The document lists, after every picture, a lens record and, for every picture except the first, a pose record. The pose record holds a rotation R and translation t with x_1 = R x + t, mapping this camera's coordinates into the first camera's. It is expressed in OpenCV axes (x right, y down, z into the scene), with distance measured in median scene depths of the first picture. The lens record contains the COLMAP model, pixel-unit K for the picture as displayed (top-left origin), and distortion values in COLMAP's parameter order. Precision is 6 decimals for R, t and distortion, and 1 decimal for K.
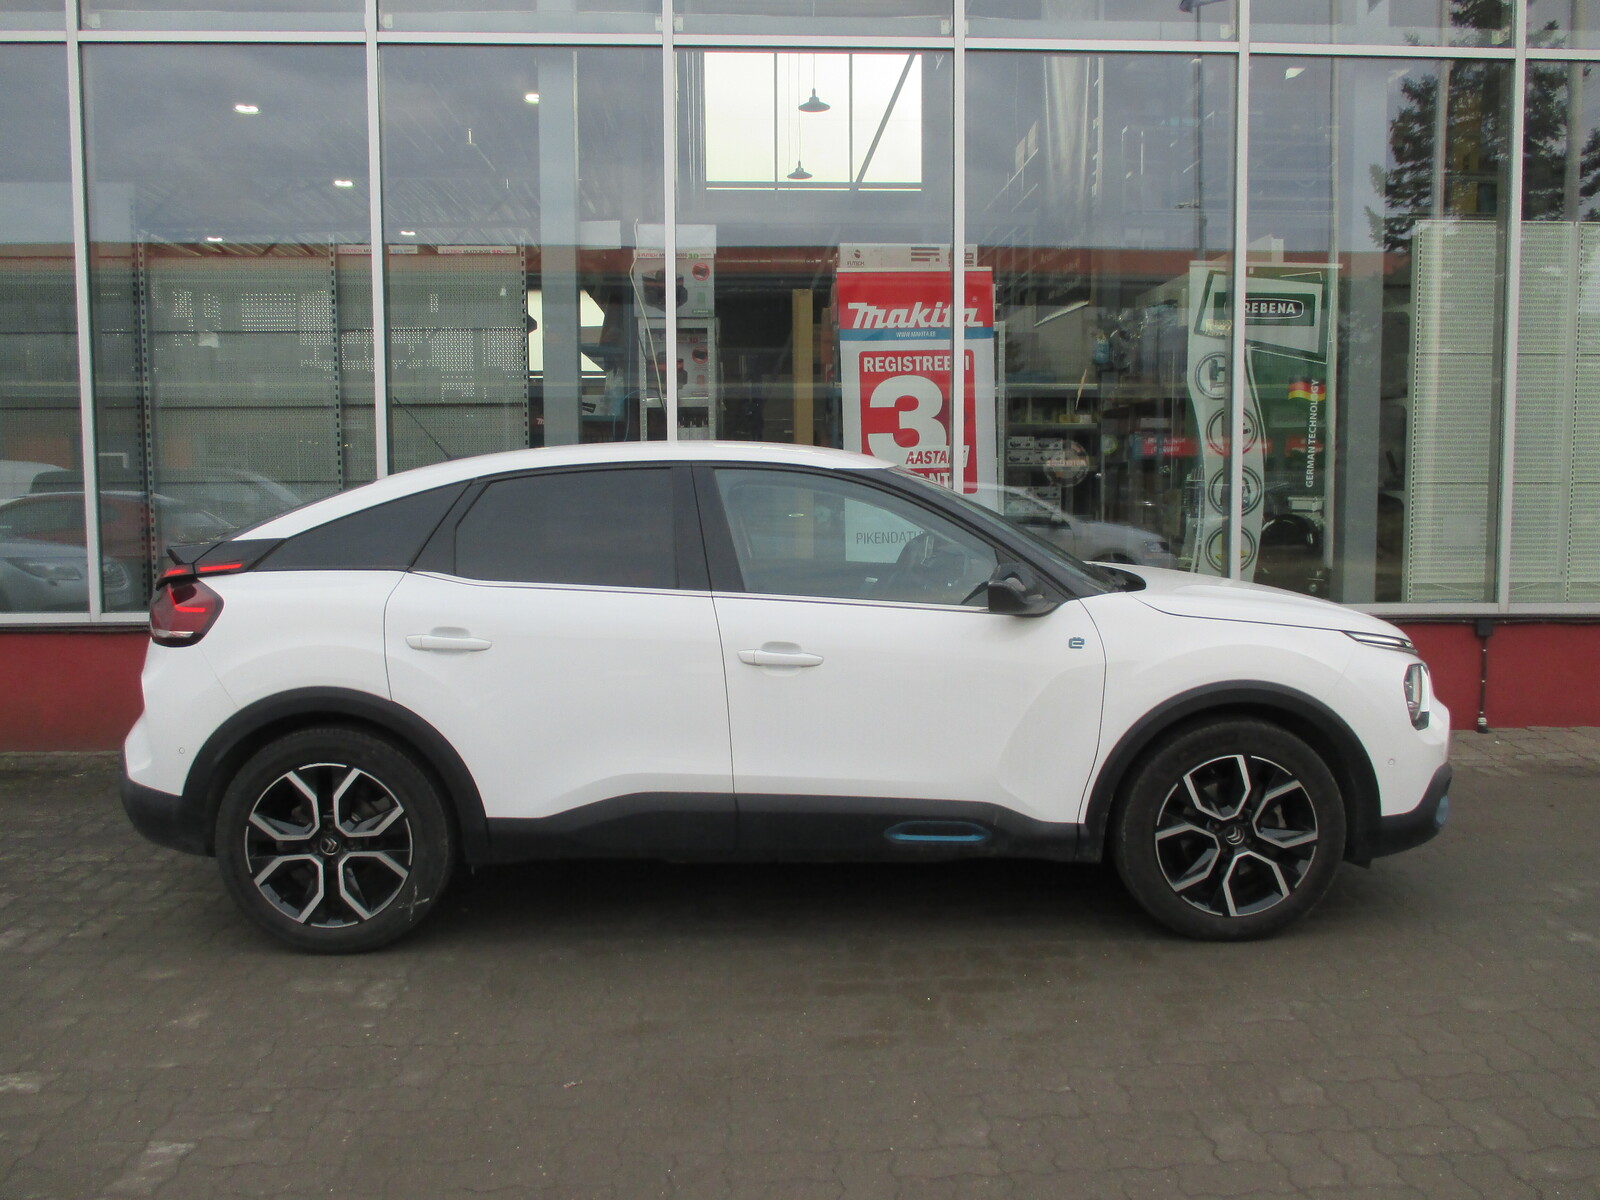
lens RADIAL K [[1329.9, 0, 799.6], [0, 1329.9, 594.2], [0, 0, 1]] dist [-0.026335, 0.012124]
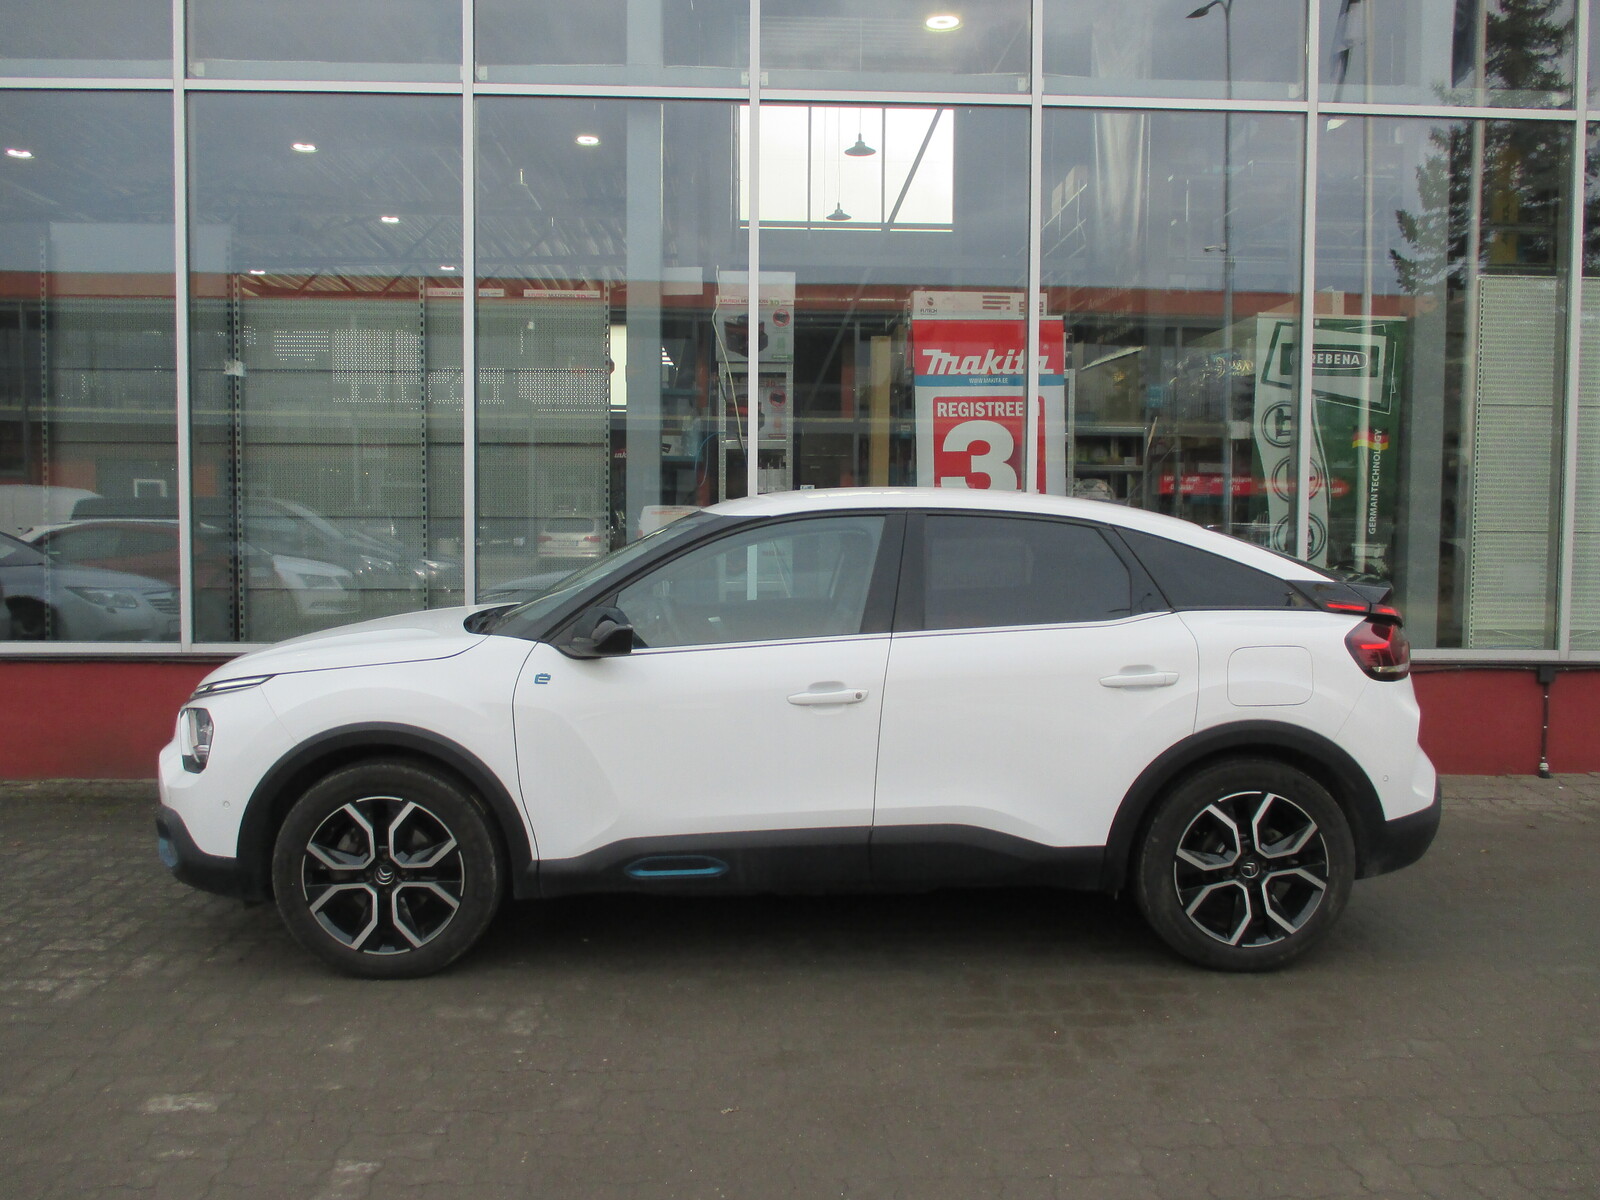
lens RADIAL K [[1329.9, 0, 801.3], [0, 1329.9, 592.7], [0, 0, 1]] dist [-0.026335, 0.012124]
pose [[0.999910, 0.012147, -0.005753, -0.049843], [-0.012292, 0.999589, -0.025888, -0.003997], [0.005437, 0.025956, 0.999648, -0.020486]]
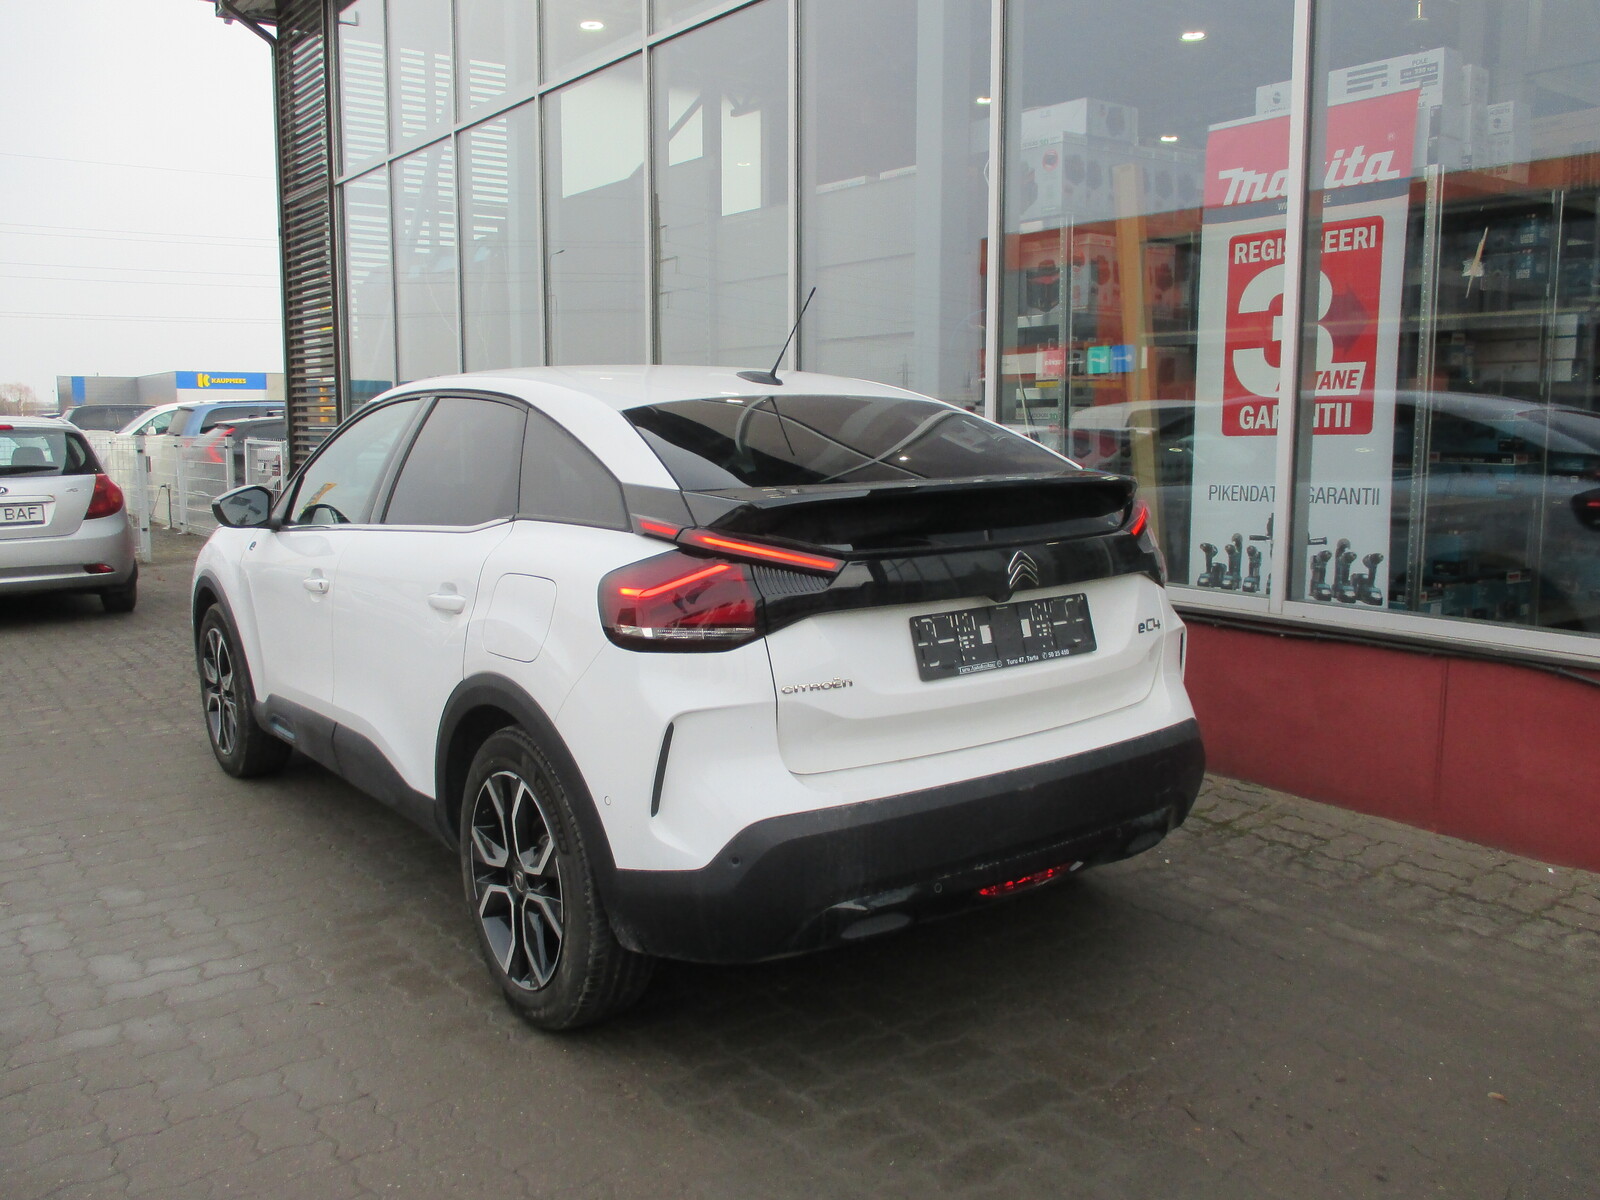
lens RADIAL K [[1329.9, 0, 790.5], [0, 1329.9, 599.1], [0, 0, 1]] dist [-0.026335, 0.012124]
pose [[0.565071, 0.113232, -0.817235, 0.533553], [-0.071318, 0.993533, 0.088347, -0.032658], [0.821954, 0.008362, 0.569493, 0.396619]]
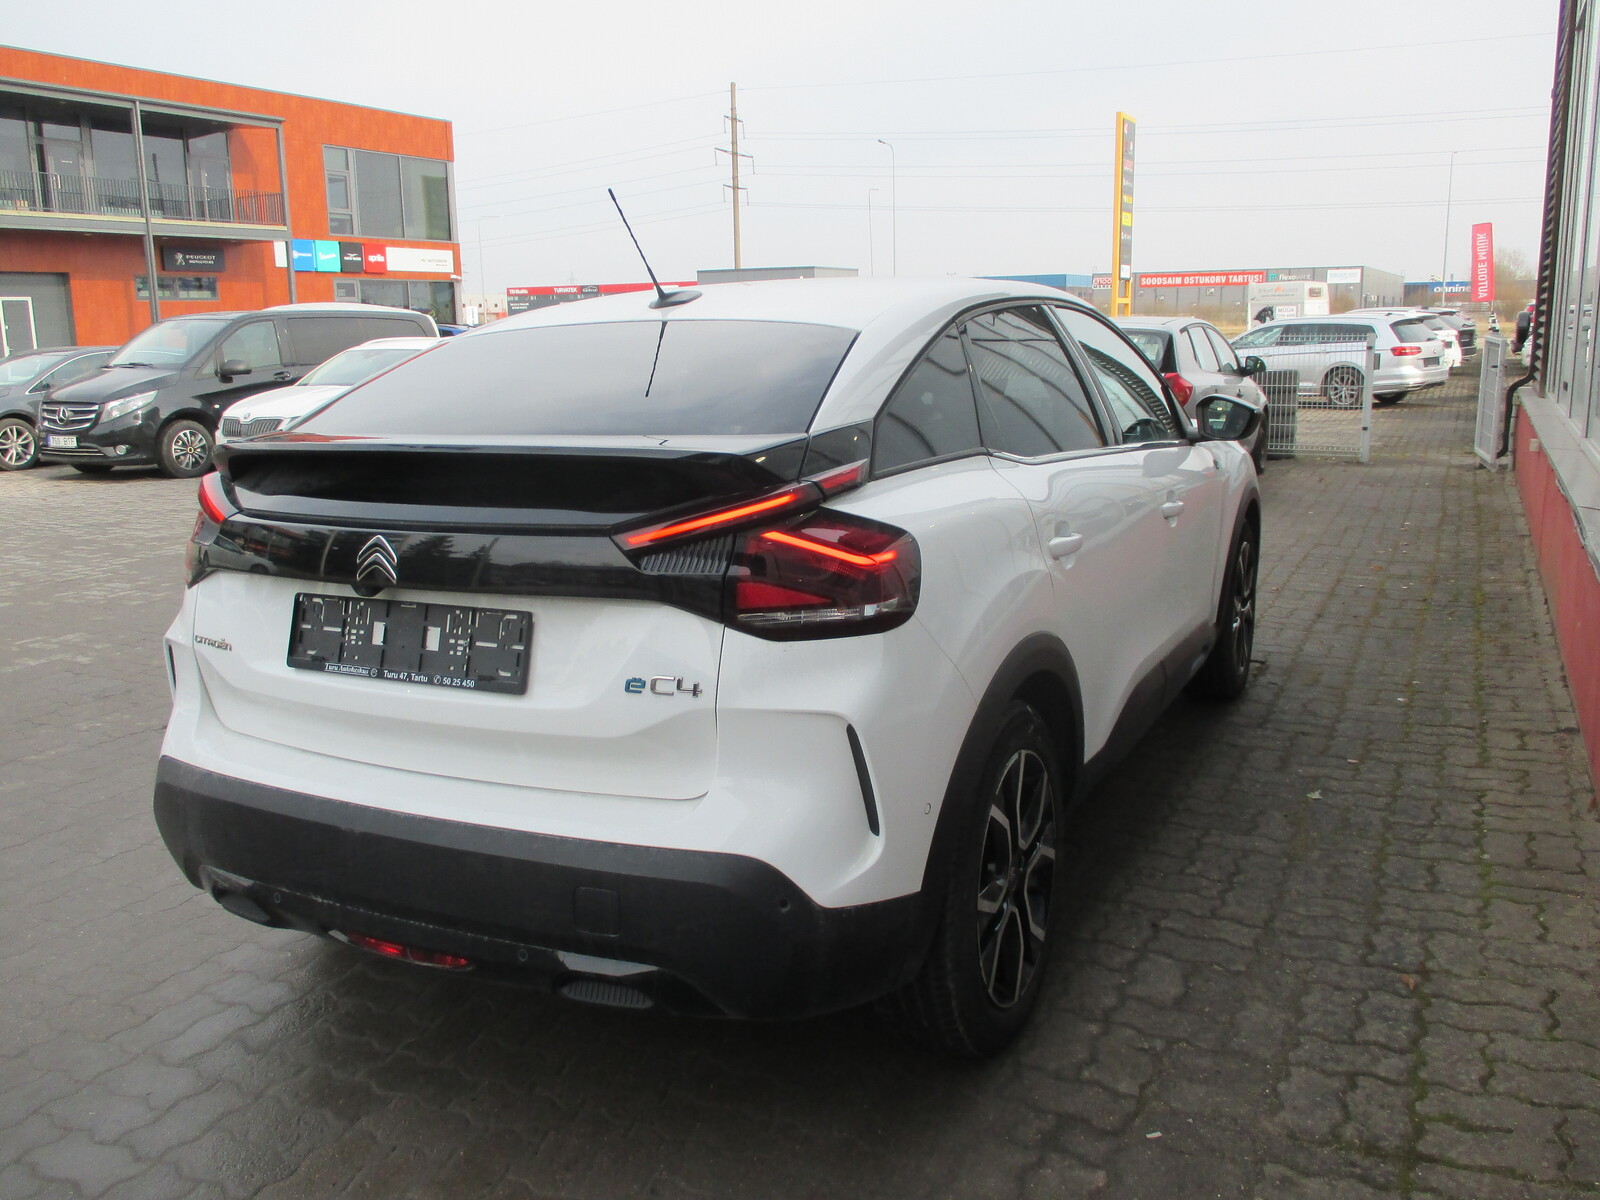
lens RADIAL K [[1329.9, 0, 800.9], [0, 1329.9, 600.4], [0, 0, 1]] dist [-0.026335, 0.012124]
pose [[-0.479458, 0.202001, -0.854000, 0.462510], [-0.055497, 0.964220, 0.259230, -0.086648], [0.875808, 0.171684, -0.451093, 0.904122]]
